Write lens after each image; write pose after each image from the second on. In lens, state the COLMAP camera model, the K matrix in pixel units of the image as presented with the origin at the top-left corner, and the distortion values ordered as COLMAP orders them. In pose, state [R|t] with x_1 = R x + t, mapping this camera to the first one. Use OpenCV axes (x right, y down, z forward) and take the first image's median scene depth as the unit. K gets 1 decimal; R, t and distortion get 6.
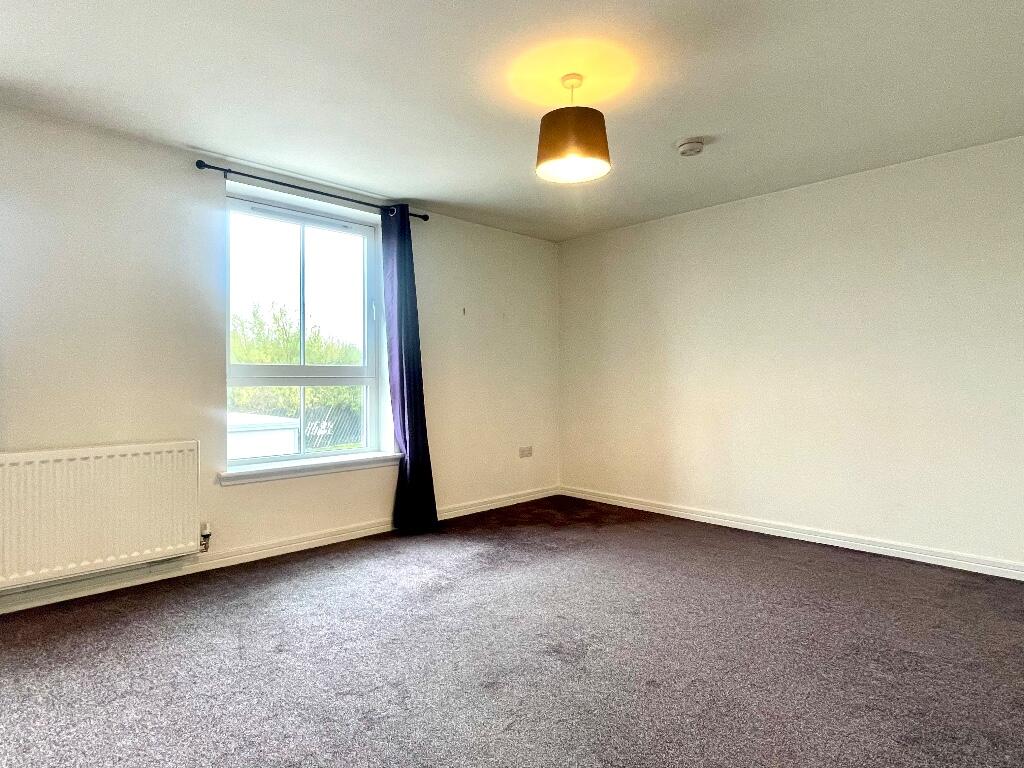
lens RADIAL K [[599.3, 0, 512.0], [0, 599.3, 384.0], [0, 0, 1]] dist [0.037446, 0.000068]
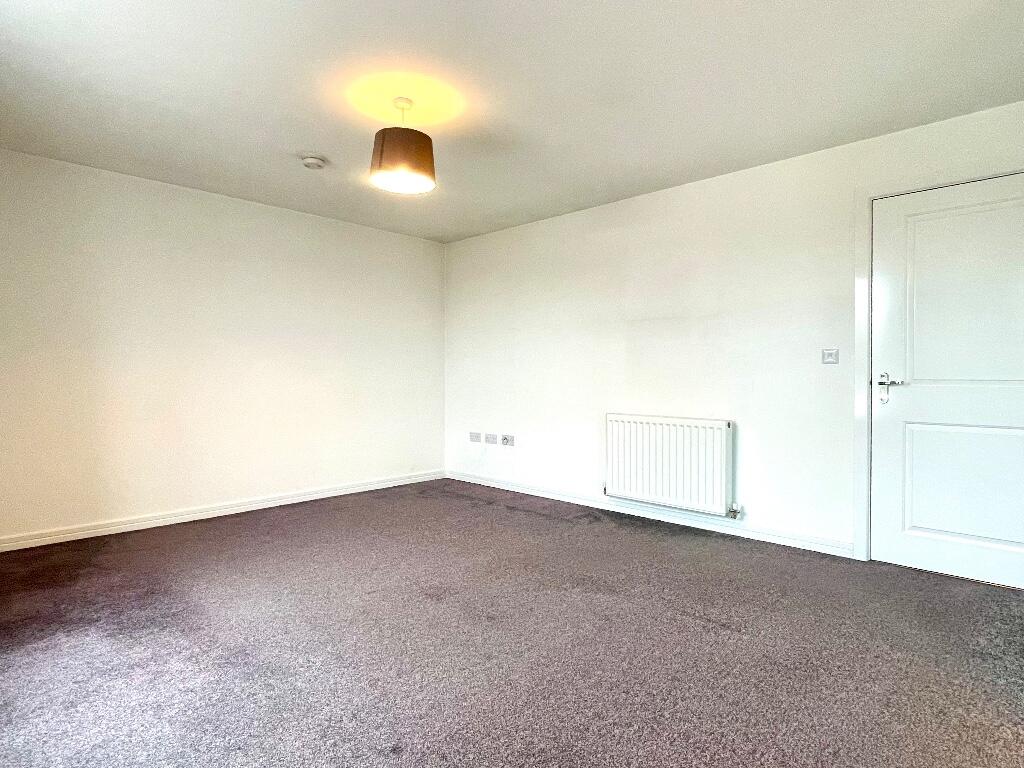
lens RADIAL K [[599.3, 0, 512.0], [0, 599.3, 384.0], [0, 0, 1]] dist [0.037446, 0.000068]
pose [[-0.011245, -0.029060, 0.999514, -1.048595], [0.020591, 0.999359, 0.029288, -0.000507], [-0.999725, 0.020910, -0.010639, 0.829855]]
